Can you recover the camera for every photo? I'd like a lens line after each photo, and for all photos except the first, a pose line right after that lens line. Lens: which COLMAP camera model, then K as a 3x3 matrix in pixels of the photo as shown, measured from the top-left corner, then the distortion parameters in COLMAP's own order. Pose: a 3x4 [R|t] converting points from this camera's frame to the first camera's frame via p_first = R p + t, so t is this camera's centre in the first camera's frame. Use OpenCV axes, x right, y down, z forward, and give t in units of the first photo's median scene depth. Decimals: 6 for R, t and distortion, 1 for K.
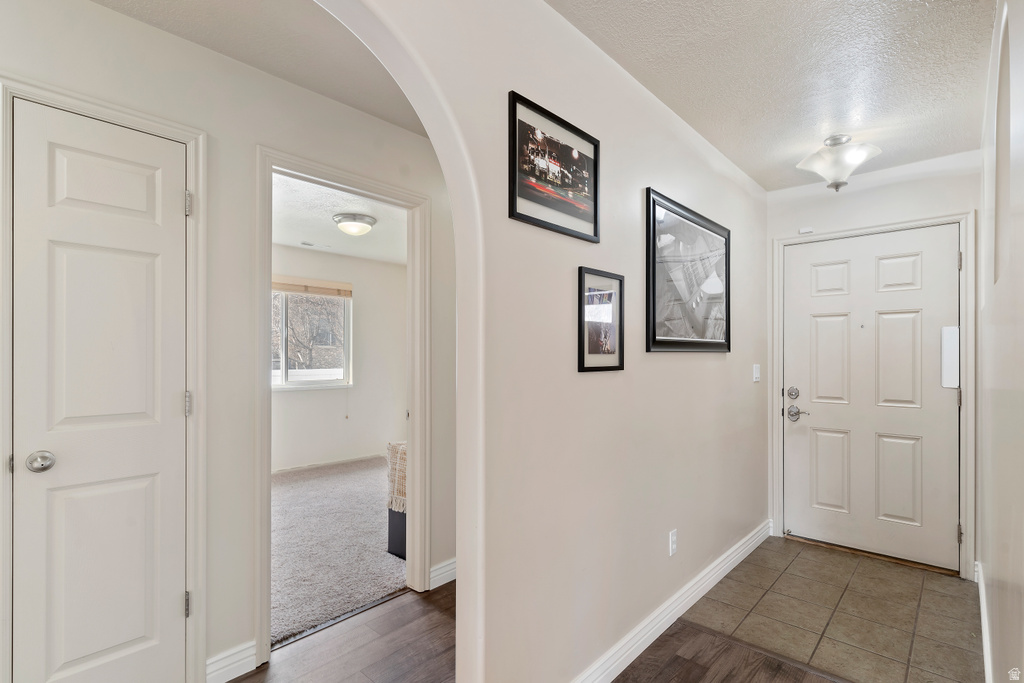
lens RADIAL K [[491.4, 0, 512.2], [0, 491.4, 330.7], [0, 0, 1]] dist [0.002048, 0.000121]
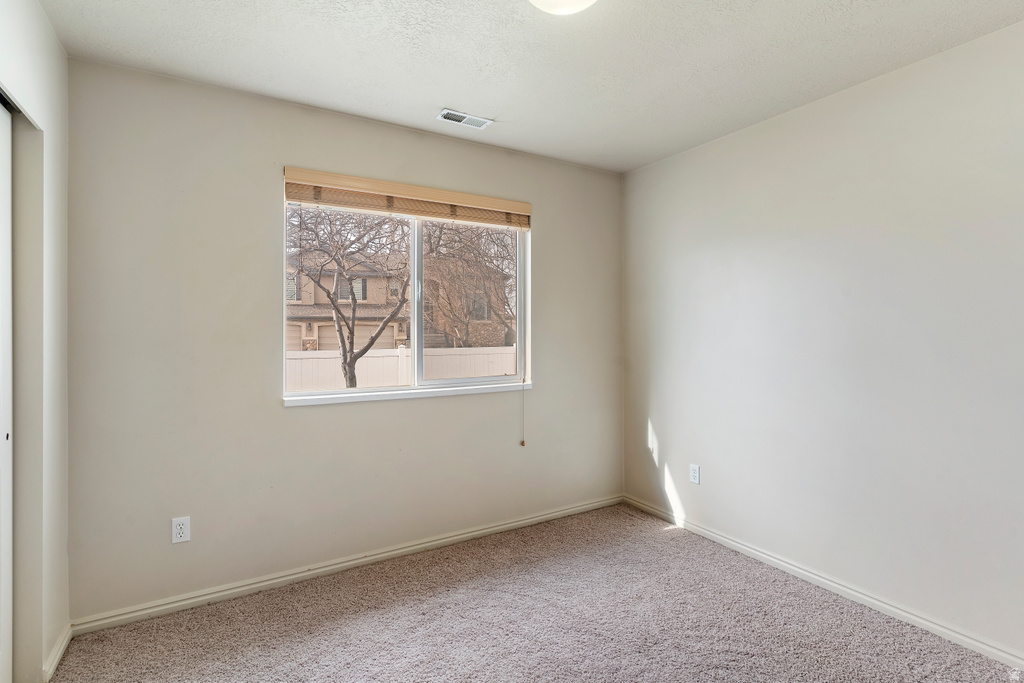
lens RADIAL K [[491.8, 0, 512.0], [0, 491.8, 341.5], [0, 0, 1]] dist [-0.001739, -0.000399]
pose [[0.955397, 0.020393, -0.294618, -0.179679], [-0.000065, 0.997627, 0.068843, 0.022339], [0.295323, -0.065753, 0.953132, 0.457564]]
